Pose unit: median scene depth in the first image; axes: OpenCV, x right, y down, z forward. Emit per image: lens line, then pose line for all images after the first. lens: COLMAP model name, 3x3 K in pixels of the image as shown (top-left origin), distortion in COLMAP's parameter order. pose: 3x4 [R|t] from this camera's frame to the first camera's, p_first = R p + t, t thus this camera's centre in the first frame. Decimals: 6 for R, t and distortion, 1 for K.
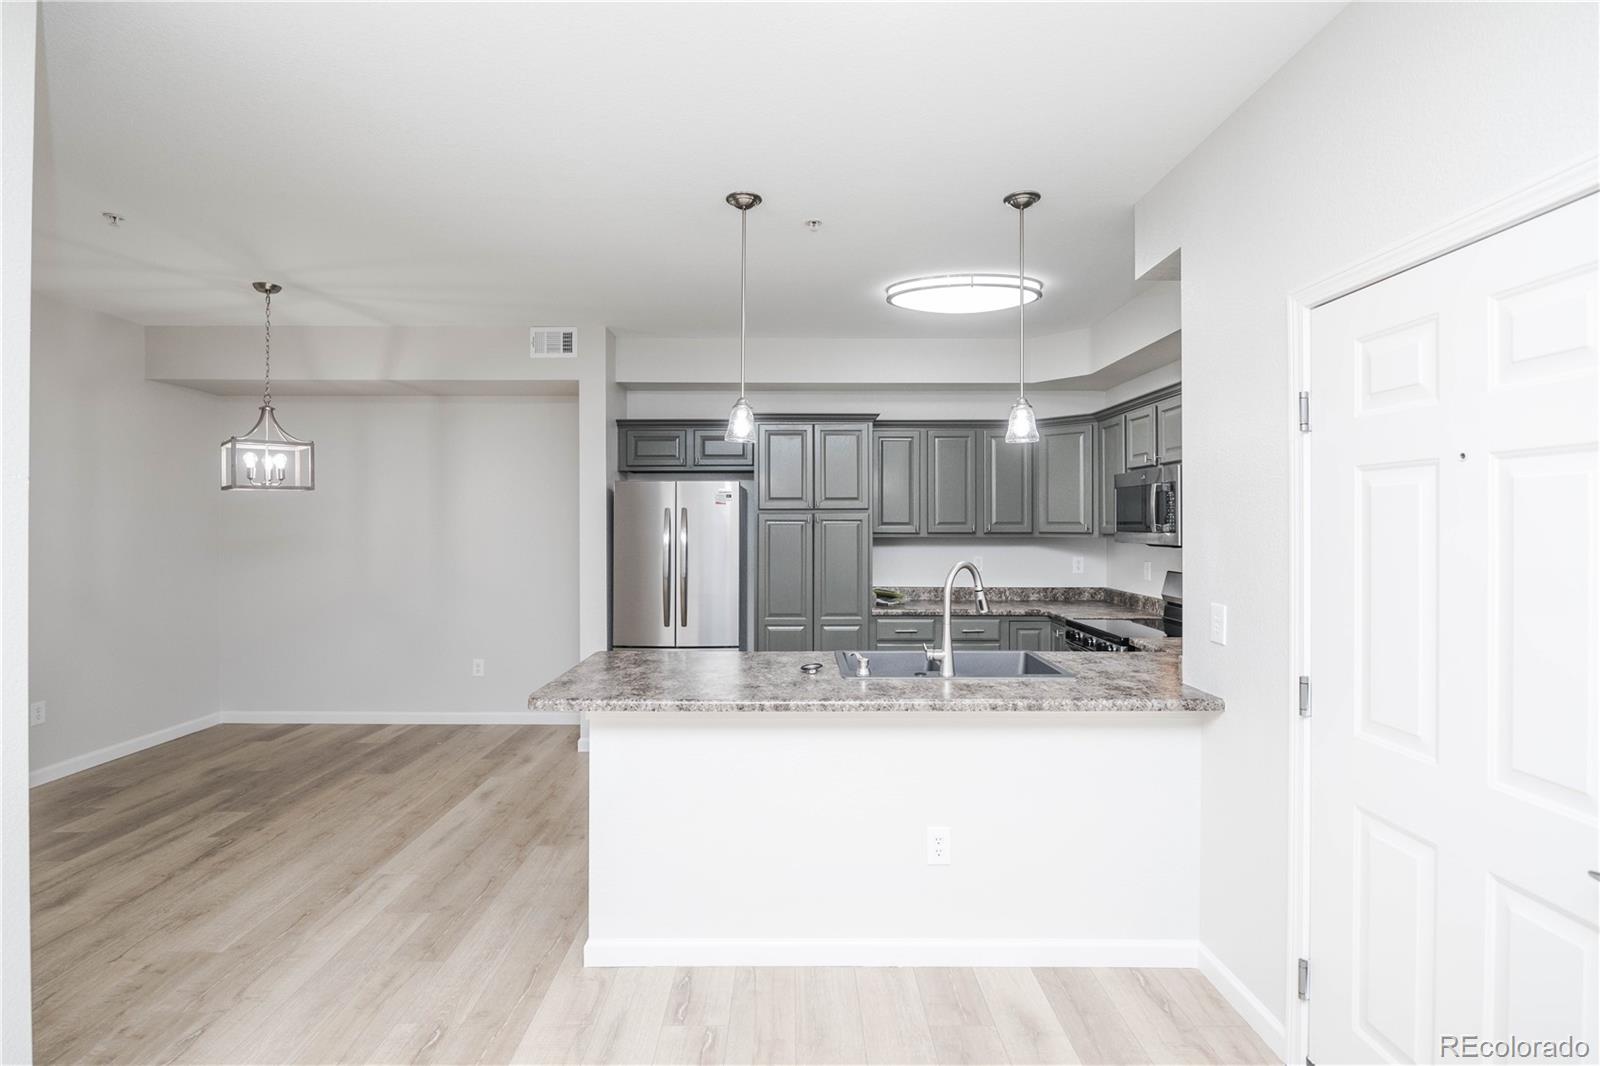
lens RADIAL K [[766.5, 0, 805.1], [0, 766.5, 514.0], [0, 0, 1]] dist [0.004462, -0.010265]
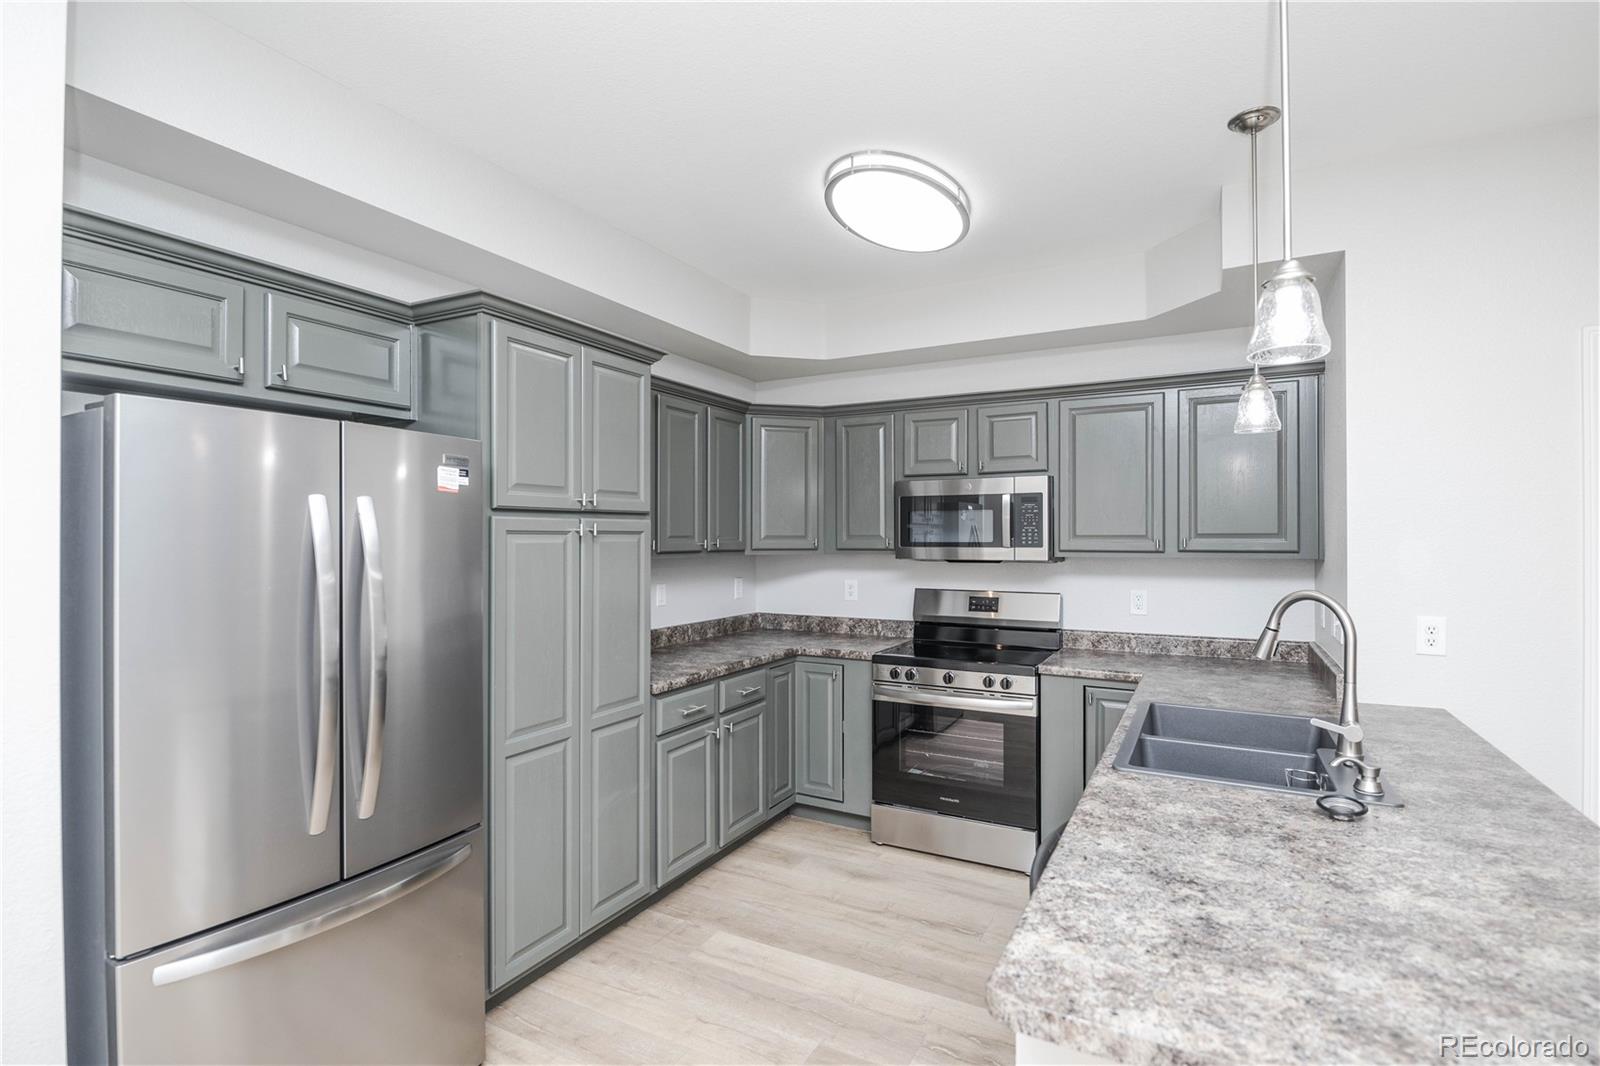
lens RADIAL K [[766.5, 0, 806.7], [0, 766.5, 535.6], [0, 0, 1]] dist [0.004462, -0.010265]
pose [[0.476311, 0.000371, 0.879277, -0.484673], [-0.004962, 0.999985, 0.002266, 0.010117], [-0.879263, -0.005442, 0.476305, 0.780474]]
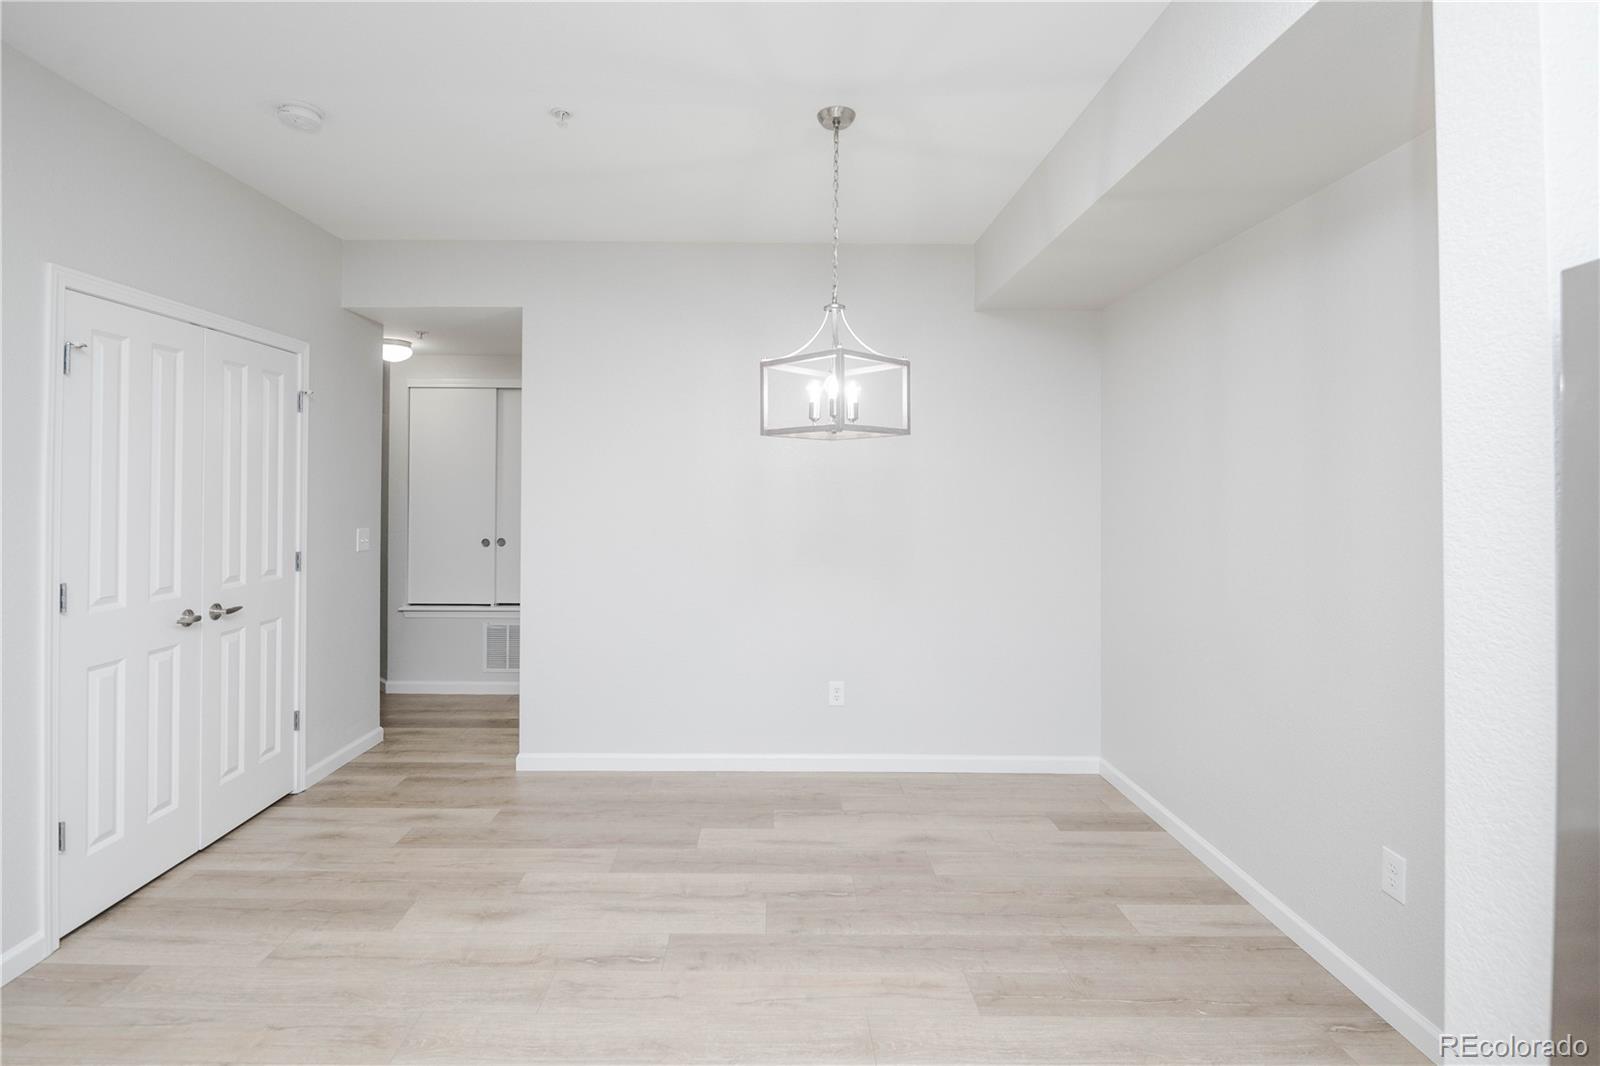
lens RADIAL K [[766.5, 0, 797.8], [0, 766.5, 486.8], [0, 0, 1]] dist [0.004462, -0.010265]
pose [[-0.008808, -0.008145, -0.999928, -0.065829], [0.004940, 0.999954, -0.008189, 0.016056], [0.999949, -0.005012, -0.008767, 0.977632]]
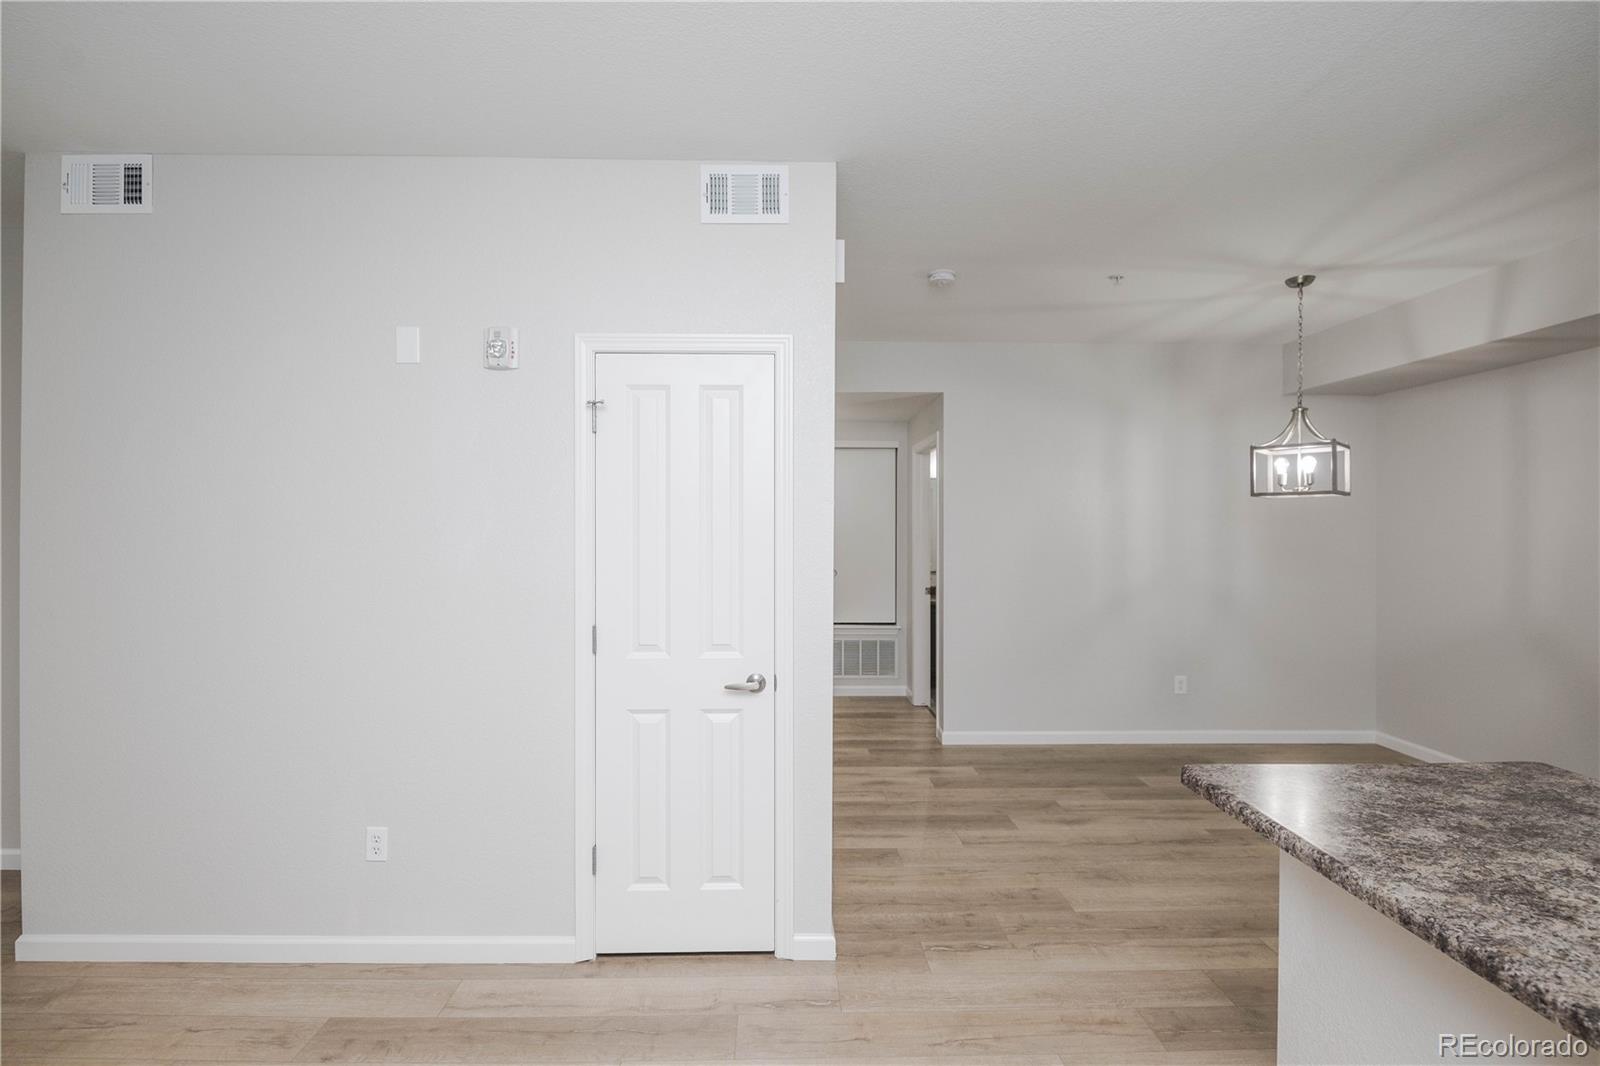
lens RADIAL K [[766.5, 0, 797.1], [0, 766.5, 529.8], [0, 0, 1]] dist [0.004462, -0.010265]
pose [[0.015604, -0.000151, -0.999878, 0.229476], [0.005257, 0.999986, -0.000069, 0.006519], [0.999864, -0.005255, 0.015605, 0.369123]]
